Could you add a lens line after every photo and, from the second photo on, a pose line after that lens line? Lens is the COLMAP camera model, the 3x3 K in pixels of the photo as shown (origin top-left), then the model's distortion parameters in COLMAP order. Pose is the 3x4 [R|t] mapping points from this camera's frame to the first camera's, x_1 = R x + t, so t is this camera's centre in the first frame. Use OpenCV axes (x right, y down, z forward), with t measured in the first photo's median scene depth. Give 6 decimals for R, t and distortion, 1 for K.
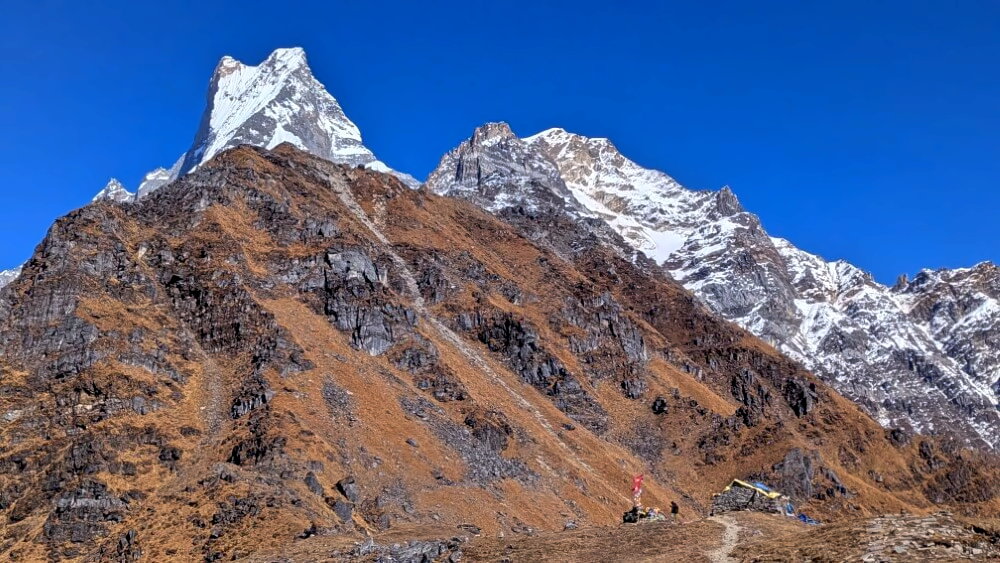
lens RADIAL K [[1272.6, 0, 500.0], [0, 1272.6, 281.5], [0, 0, 1]] dist [0.029156, -0.028082]
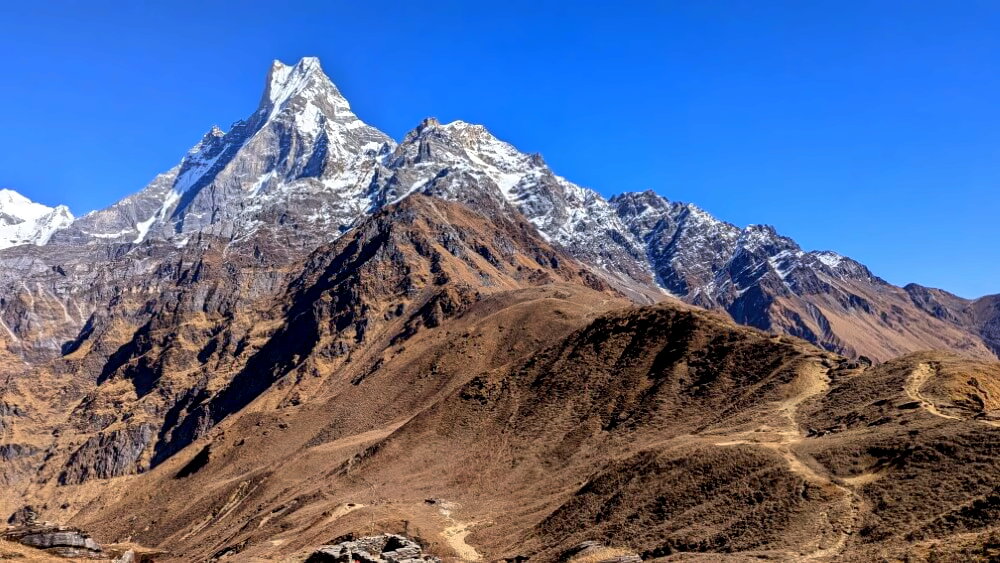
lens RADIAL K [[738.7, 0, 500.0], [0, 738.7, 281.5], [0, 0, 1]] dist [0.001645, 0.000467]
pose [[0.991778, 0.001907, 0.127954, -0.051020], [-0.021016, 0.988740, 0.148160, -0.044401], [-0.126231, -0.149631, 0.980651, -0.282268]]
